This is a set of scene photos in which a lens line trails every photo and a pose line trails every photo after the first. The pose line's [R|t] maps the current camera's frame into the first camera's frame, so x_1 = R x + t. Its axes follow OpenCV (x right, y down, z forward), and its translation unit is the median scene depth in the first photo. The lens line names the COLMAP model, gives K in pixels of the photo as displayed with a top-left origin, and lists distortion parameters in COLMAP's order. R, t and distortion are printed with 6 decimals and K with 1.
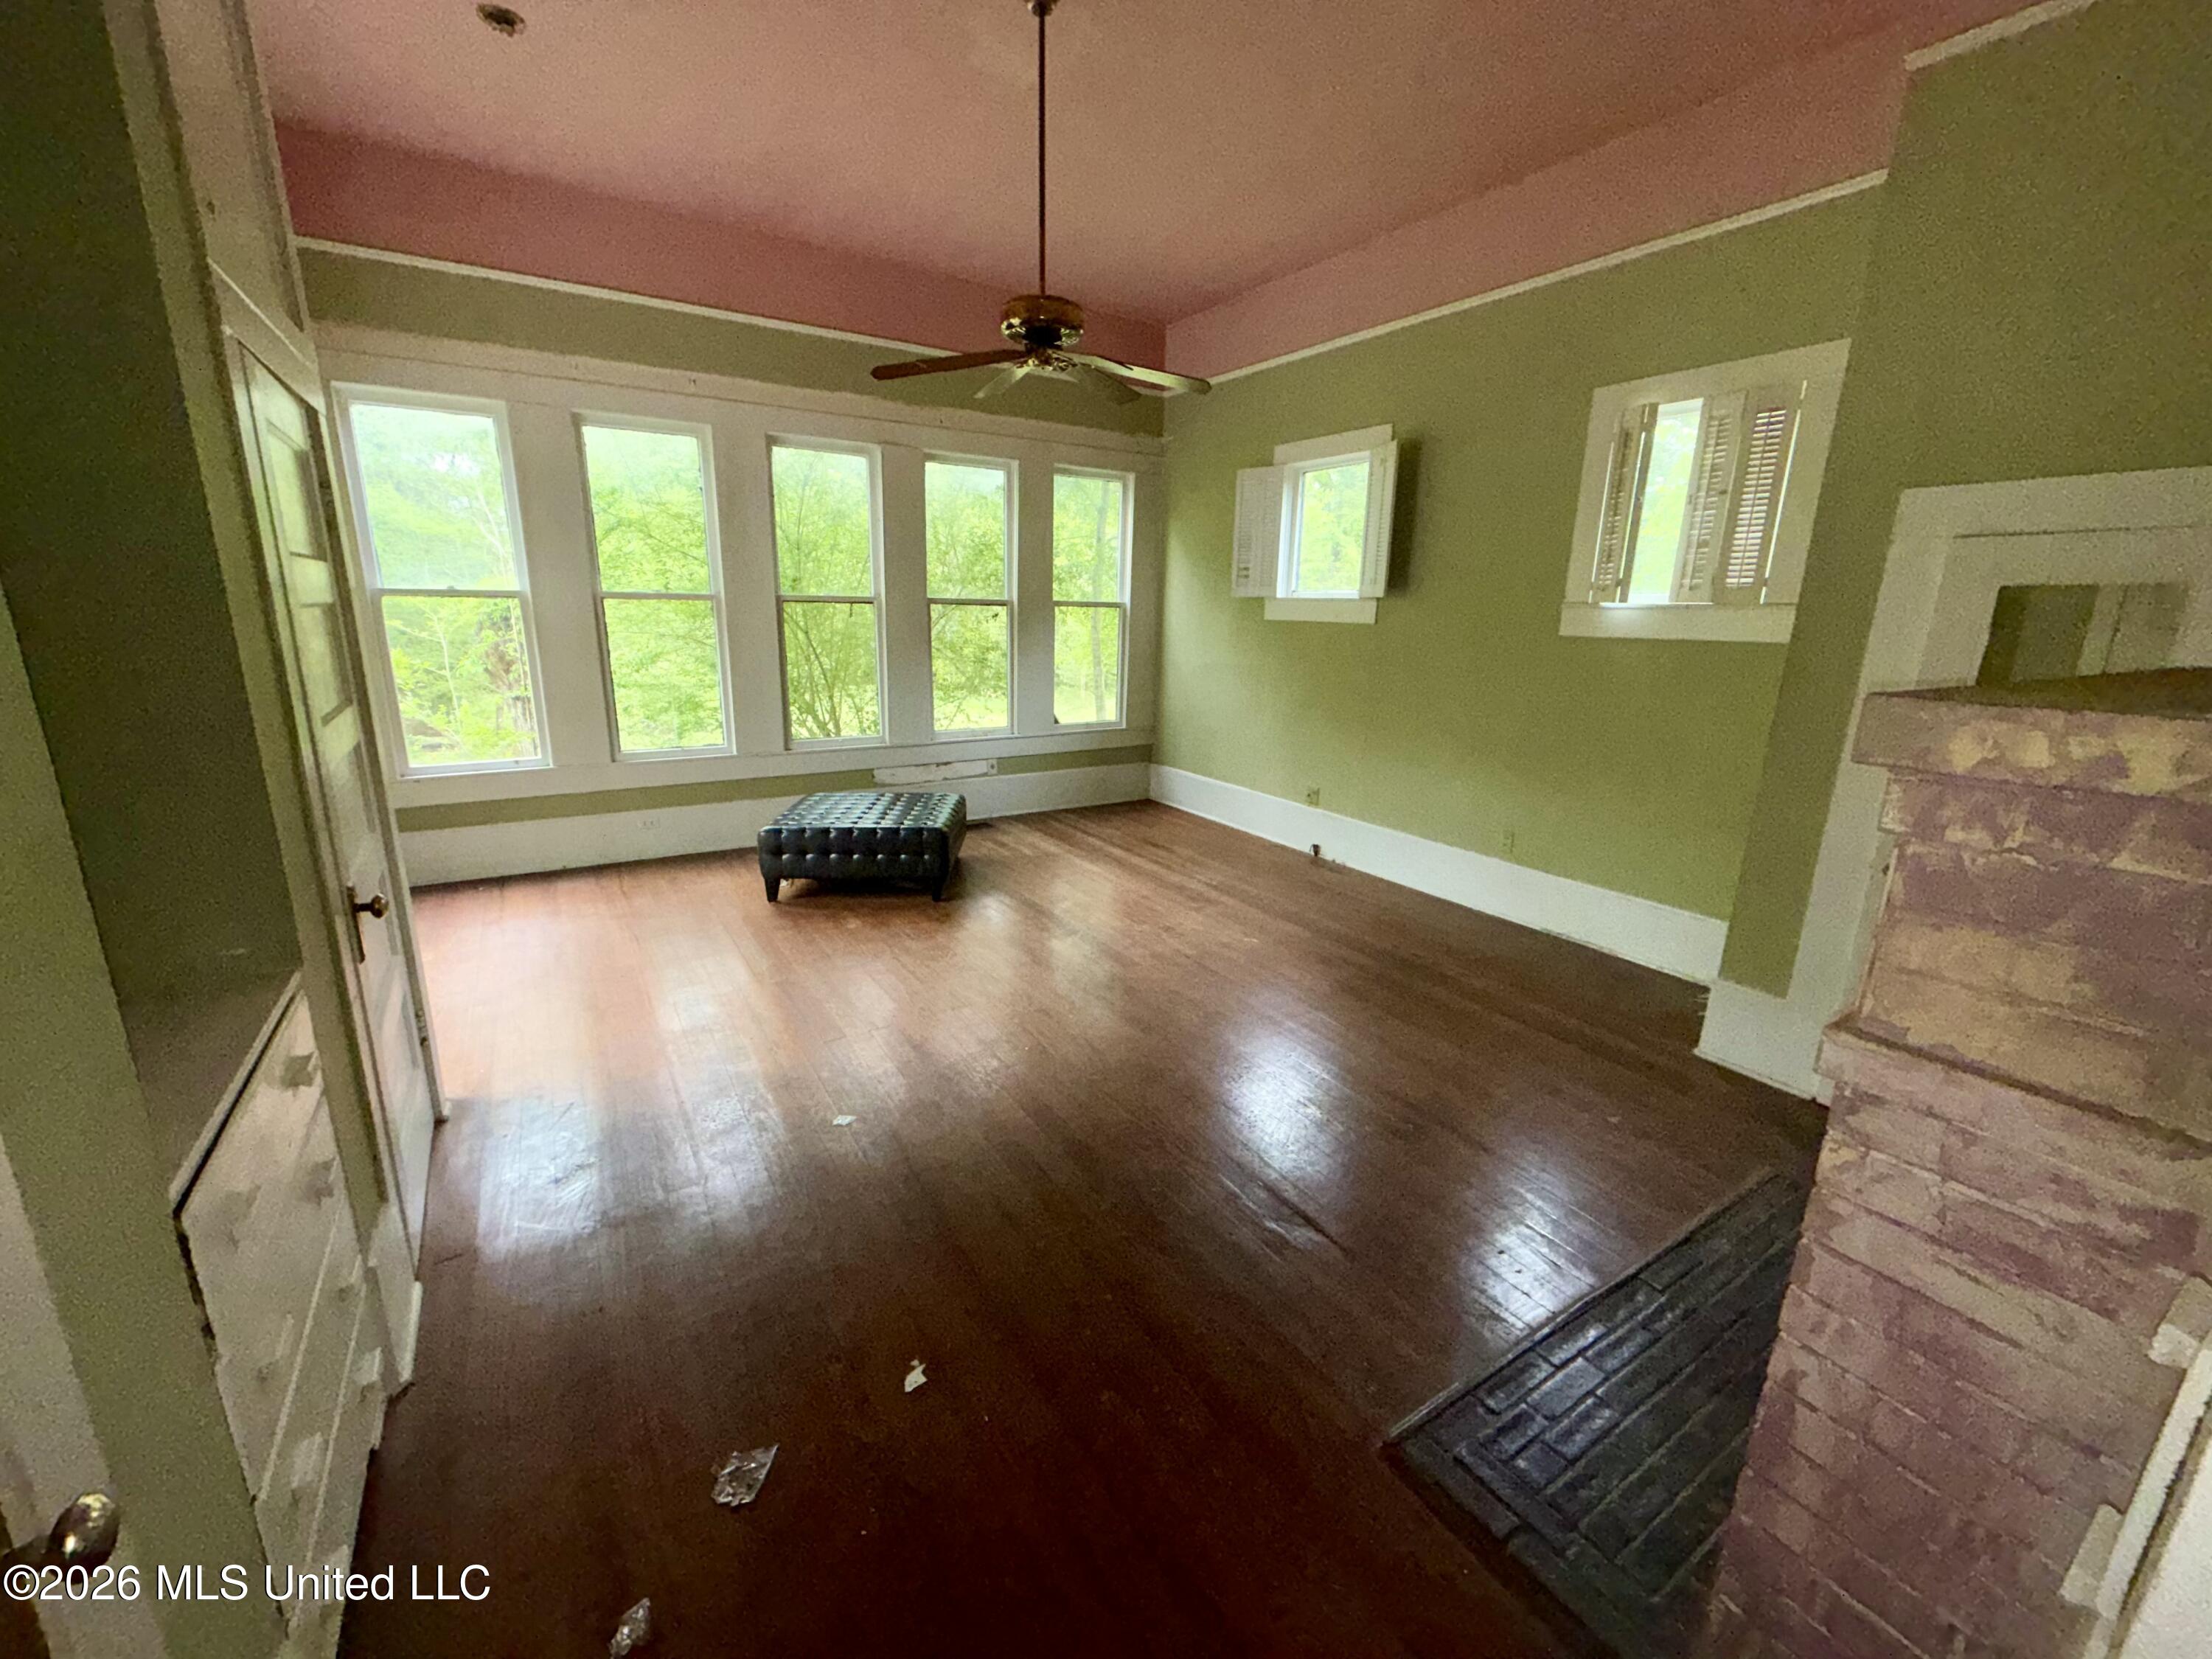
lens RADIAL K [[876.7, 0, 1104.8], [0, 876.7, 832.4], [0, 0, 1]] dist [-0.000850, 0.000483]
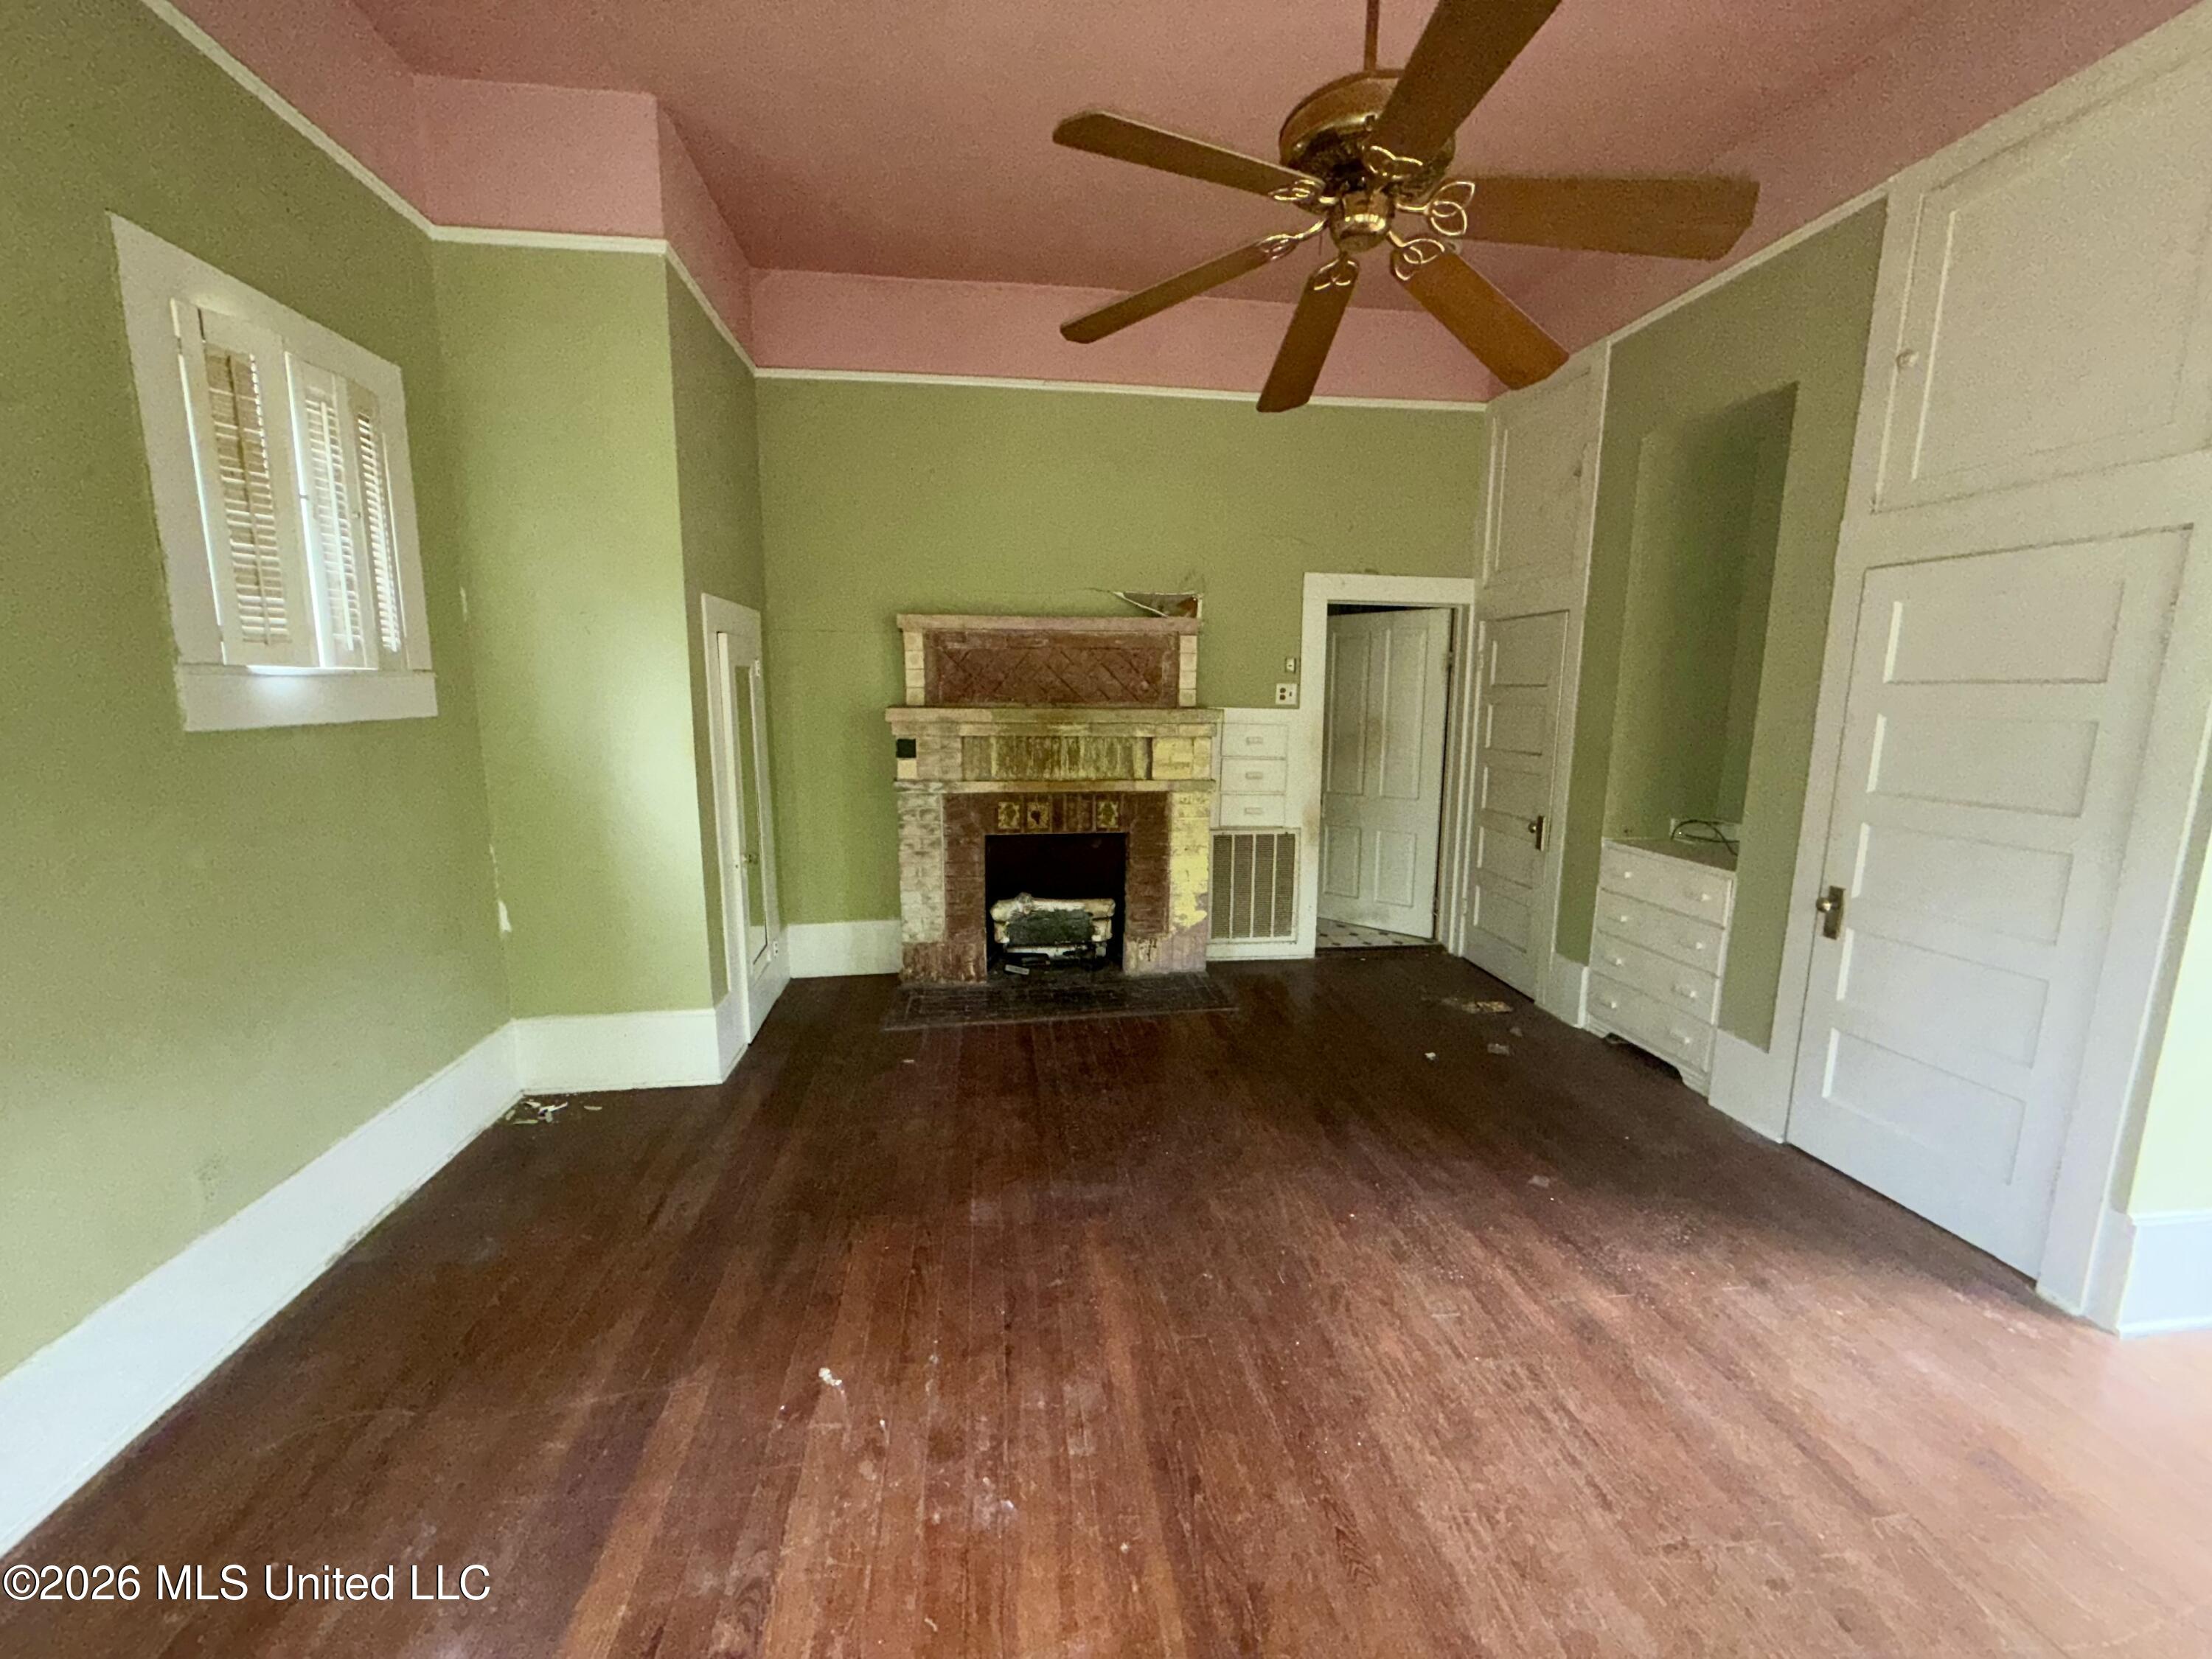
lens RADIAL K [[876.7, 0, 1097.7], [0, 876.7, 823.8], [0, 0, 1]] dist [-0.000850, 0.000483]
pose [[-0.907257, -0.084735, 0.411953, -0.141091], [0.085520, 0.921862, 0.377963, -0.338349], [-0.411790, 0.378140, -0.829119, 1.295923]]
